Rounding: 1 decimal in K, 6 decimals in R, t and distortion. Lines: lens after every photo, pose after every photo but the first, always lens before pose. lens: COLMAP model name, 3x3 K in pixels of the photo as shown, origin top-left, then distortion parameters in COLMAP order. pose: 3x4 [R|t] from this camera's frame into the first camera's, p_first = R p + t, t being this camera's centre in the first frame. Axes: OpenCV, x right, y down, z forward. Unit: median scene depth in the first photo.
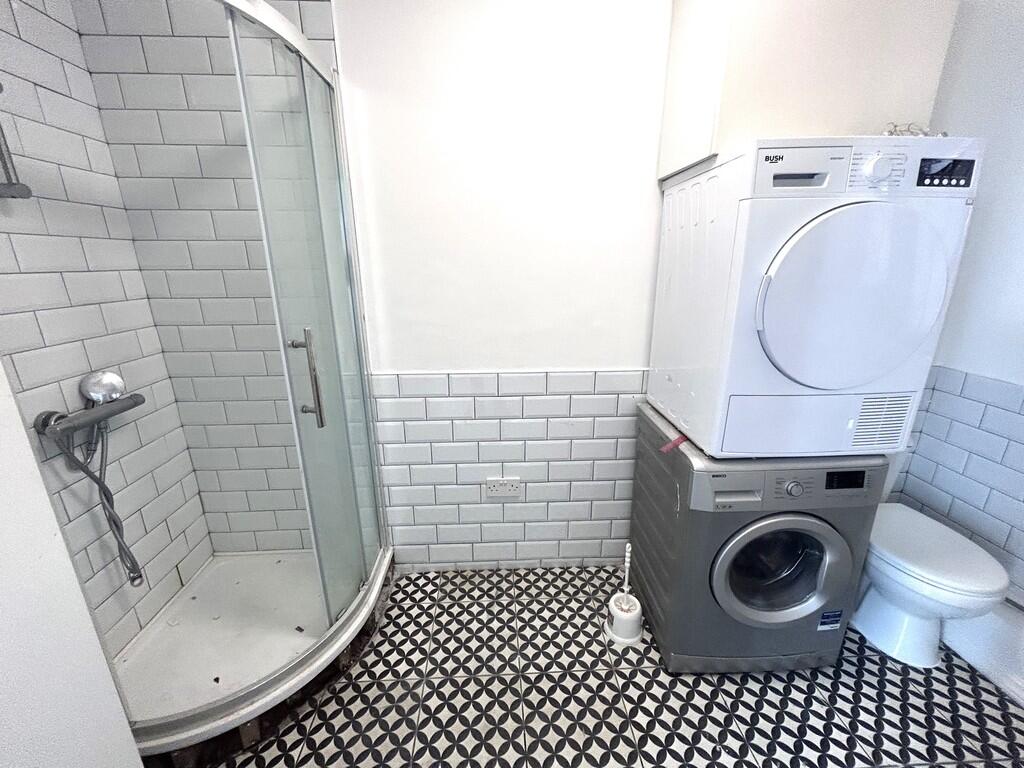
lens RADIAL K [[413.9, 0, 512.0], [0, 413.9, 384.0], [0, 0, 1]] dist [0.000770, 0.000895]
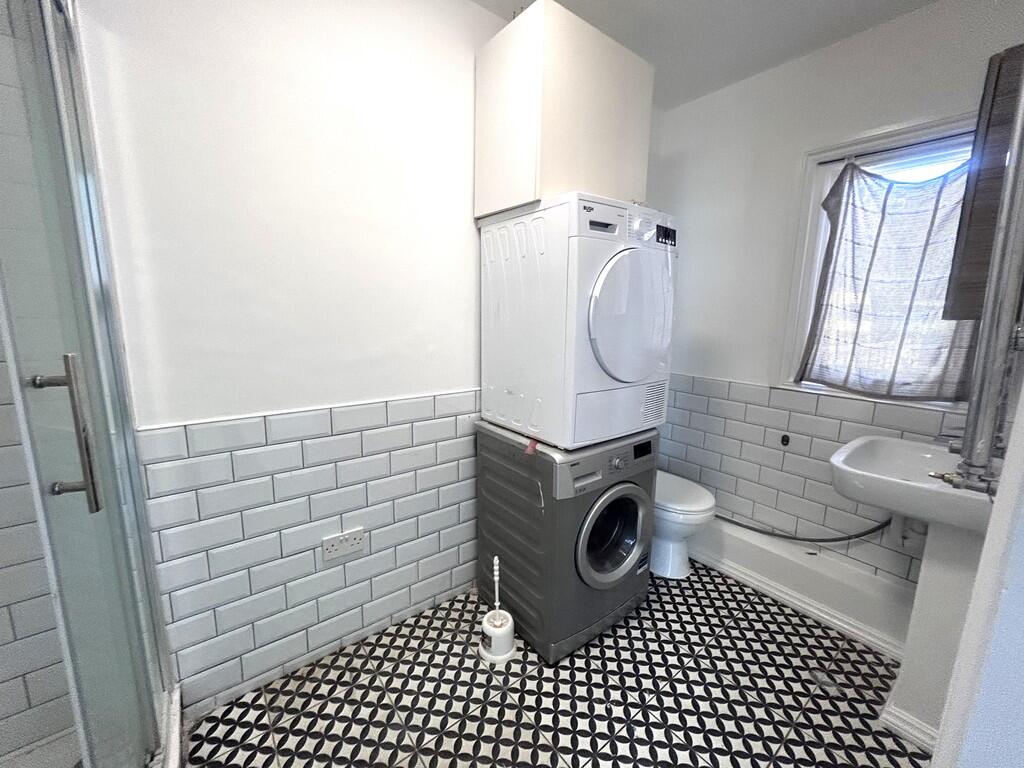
lens RADIAL K [[413.9, 0, 512.0], [0, 413.9, 384.0], [0, 0, 1]] dist [0.000770, 0.000895]
pose [[0.816127, -0.081974, 0.572029, -0.229870], [0.143233, 0.987694, -0.062813, 0.034335], [-0.559841, 0.133197, 0.817824, 0.083542]]
